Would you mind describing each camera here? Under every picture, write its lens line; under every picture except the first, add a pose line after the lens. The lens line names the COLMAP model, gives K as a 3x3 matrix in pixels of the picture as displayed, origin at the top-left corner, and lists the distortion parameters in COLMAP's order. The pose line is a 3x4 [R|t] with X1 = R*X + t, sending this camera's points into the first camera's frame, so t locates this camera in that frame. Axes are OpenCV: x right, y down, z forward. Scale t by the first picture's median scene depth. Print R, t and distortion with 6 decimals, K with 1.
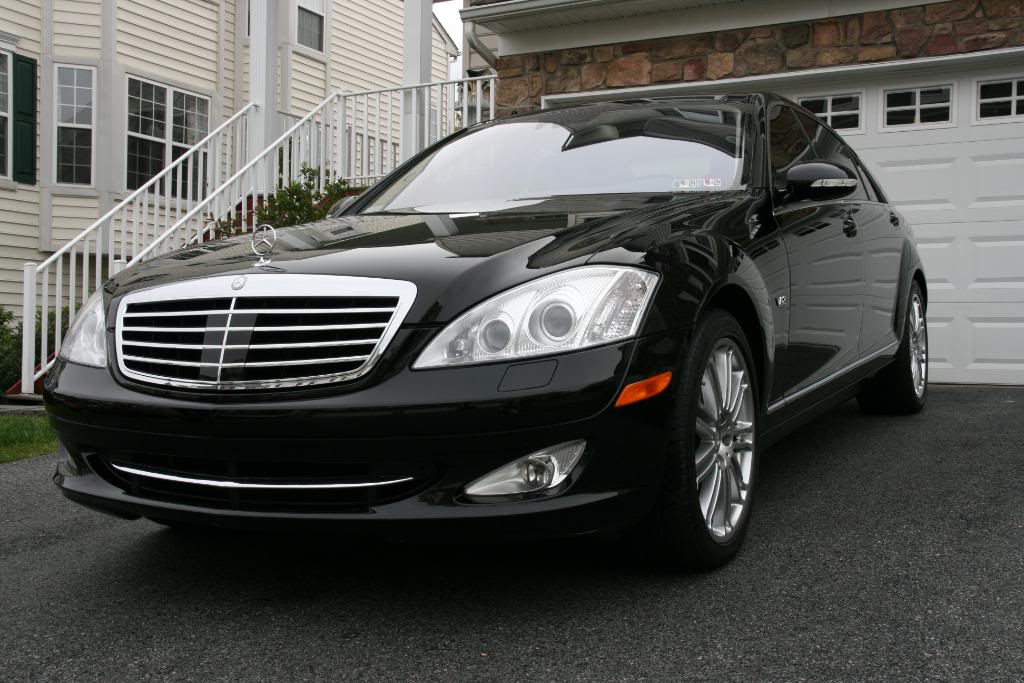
lens RADIAL K [[1138.8, 0, 512.0], [0, 1138.8, 341.5], [0, 0, 1]] dist [-0.091501, 0.310862]
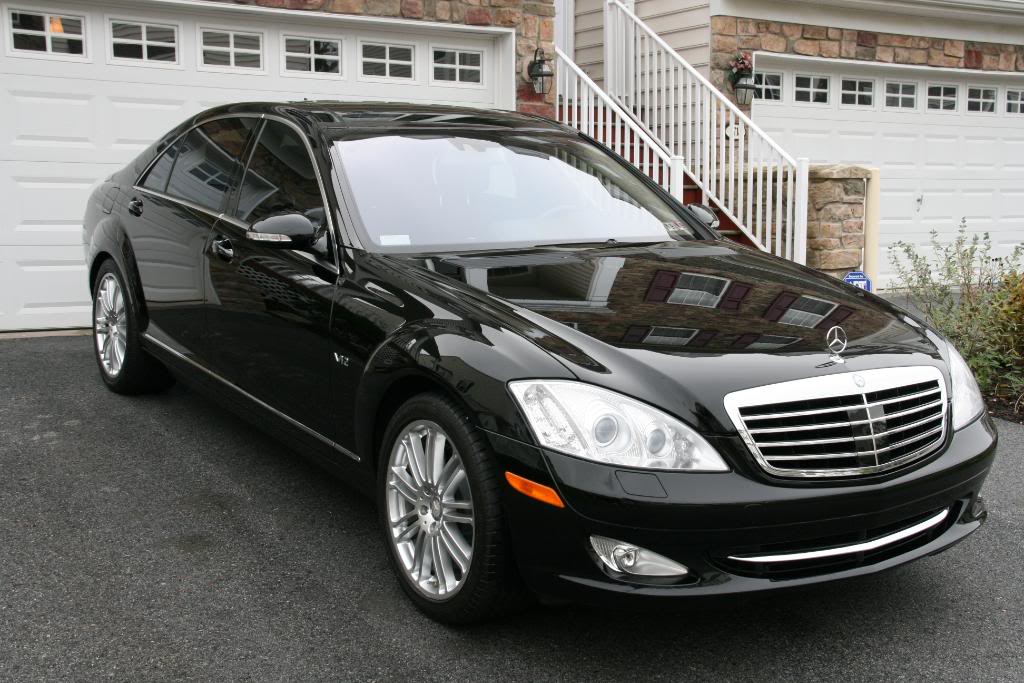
lens RADIAL K [[1244.1, 0, 514.4], [0, 1244.1, 342.7], [0, 0, 1]] dist [-0.022019, 0.305020]
pose [[0.479206, -0.110132, 0.870765, -0.508346], [0.000270, 0.992115, 0.125331, -0.084058], [-0.877702, -0.059824, 0.475457, 0.223307]]
